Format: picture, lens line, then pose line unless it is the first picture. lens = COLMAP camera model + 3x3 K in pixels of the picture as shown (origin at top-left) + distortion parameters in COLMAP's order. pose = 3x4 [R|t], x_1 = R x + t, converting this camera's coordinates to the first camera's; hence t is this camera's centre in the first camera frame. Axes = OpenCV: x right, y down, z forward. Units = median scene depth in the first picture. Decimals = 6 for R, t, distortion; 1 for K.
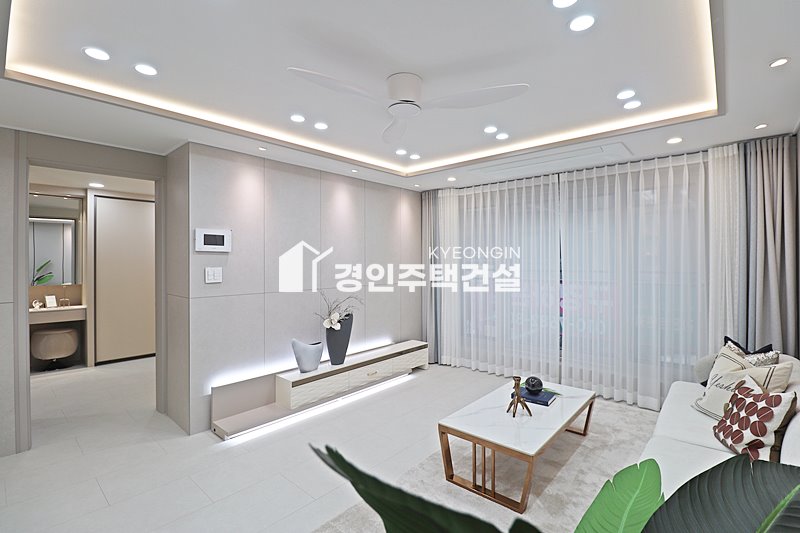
lens RADIAL K [[370.2, 0, 408.8], [0, 370.2, 259.0], [0, 0, 1]] dist [0.000653, -0.013685]
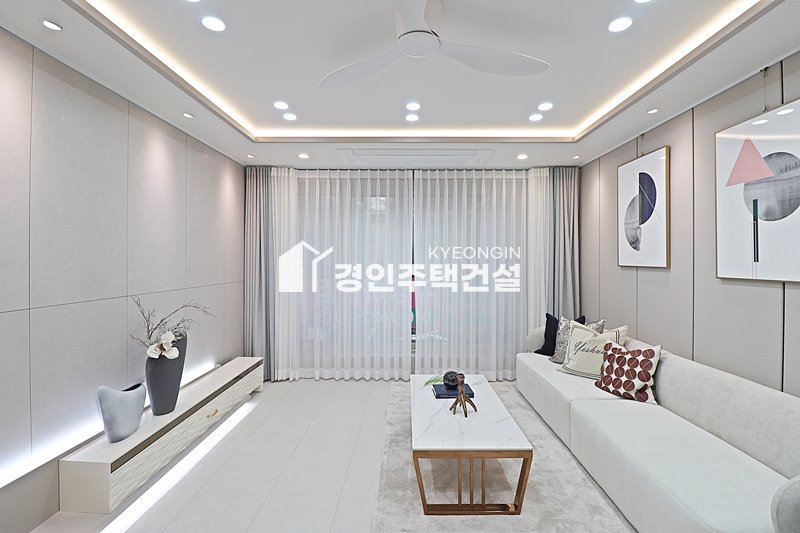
lens RADIAL K [[368.1, 0, 405.5], [0, 368.1, 259.7], [0, 0, 1]] dist [0.001443, -0.014290]
pose [[0.760448, 0.005970, 0.649372, -0.298759], [-0.008344, 0.999965, 0.000578, 0.018170], [-0.649346, -0.005858, 0.760471, 0.262381]]
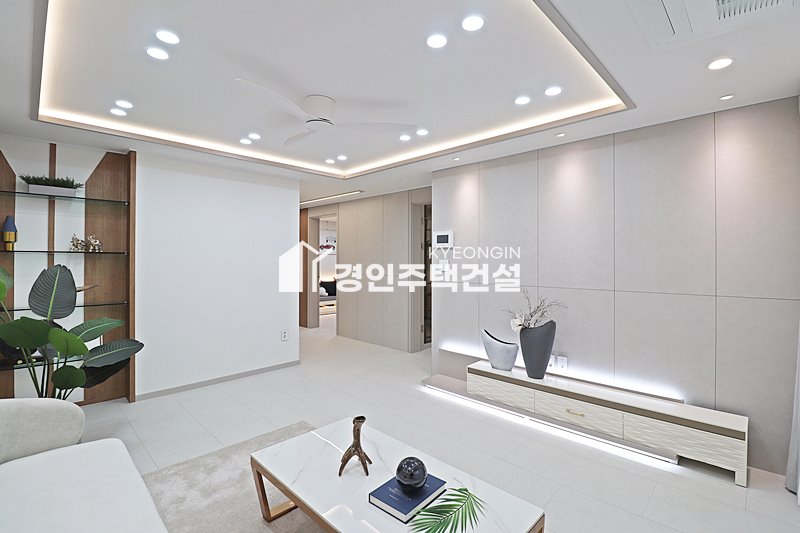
lens RADIAL K [[368.1, 0, 405.5], [0, 368.1, 259.7], [0, 0, 1]] dist [0.001443, -0.014290]
pose [[-0.054587, 0.001604, -0.998508, 0.675363], [0.001895, 0.999997, 0.001503, 0.016991], [0.998507, -0.001810, -0.054590, 0.784472]]
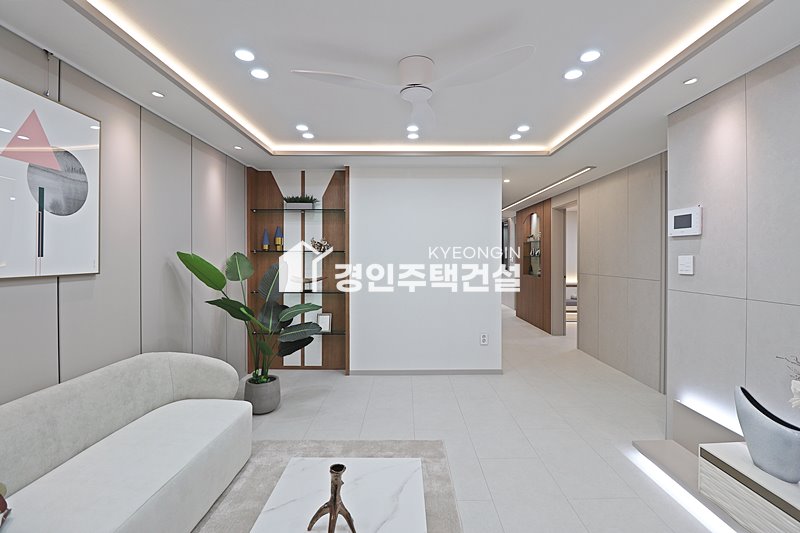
lens RADIAL K [[368.1, 0, 405.5], [0, 368.1, 259.7], [0, 0, 1]] dist [0.001443, -0.014290]
pose [[-0.754326, 0.006487, -0.656468, 0.385404], [0.004339, 0.999979, 0.004895, 0.021157], [0.656485, 0.000844, -0.754338, 1.008815]]
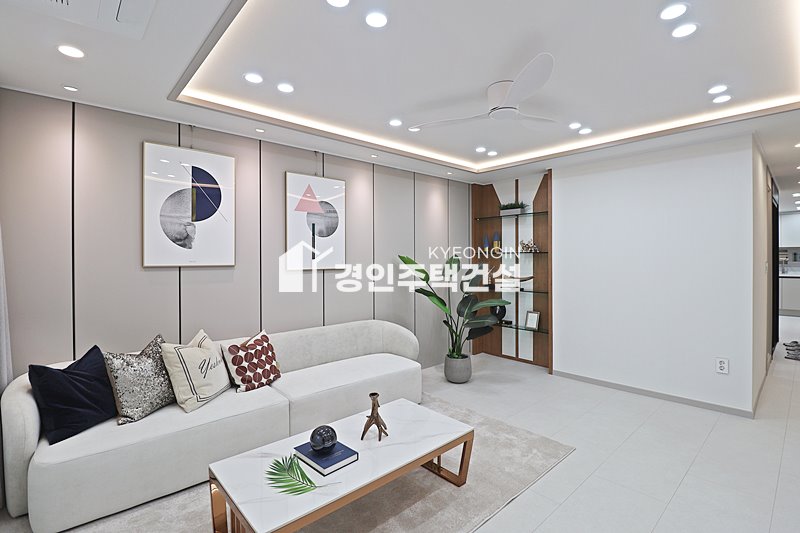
lens RADIAL K [[376.1, 0, 408.6], [0, 376.1, 258.7], [0, 0, 1]] dist [-0.001543, -0.015790]
pose [[-0.993858, 0.006691, 0.110457, 0.087551], [0.006524, 0.999977, -0.001878, 0.019199], [-0.110467, -0.001146, -0.993879, 1.258417]]
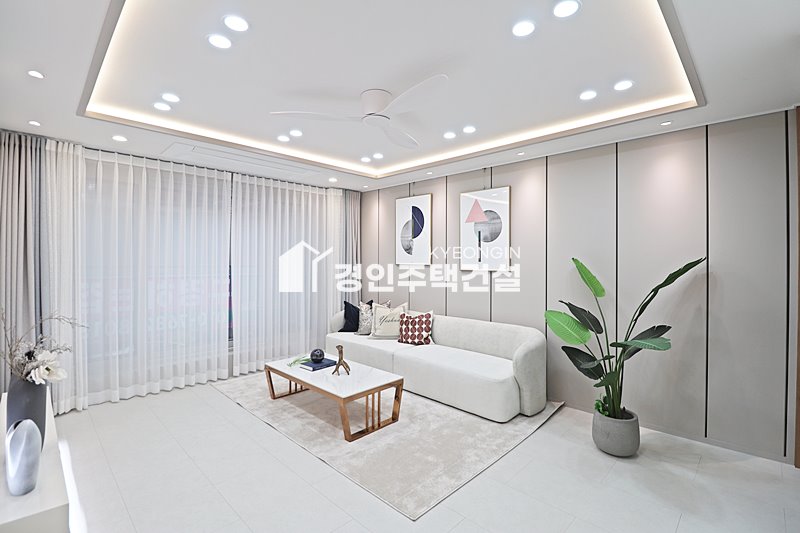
lens RADIAL K [[368.1, 0, 405.5], [0, 368.1, 259.7], [0, 0, 1]] dist [0.001443, -0.014290]
pose [[0.054340, 0.006302, 0.998503, -0.671238], [-0.009048, 0.999942, -0.005819, 0.019447], [-0.998481, -0.008719, 0.054394, 0.494544]]
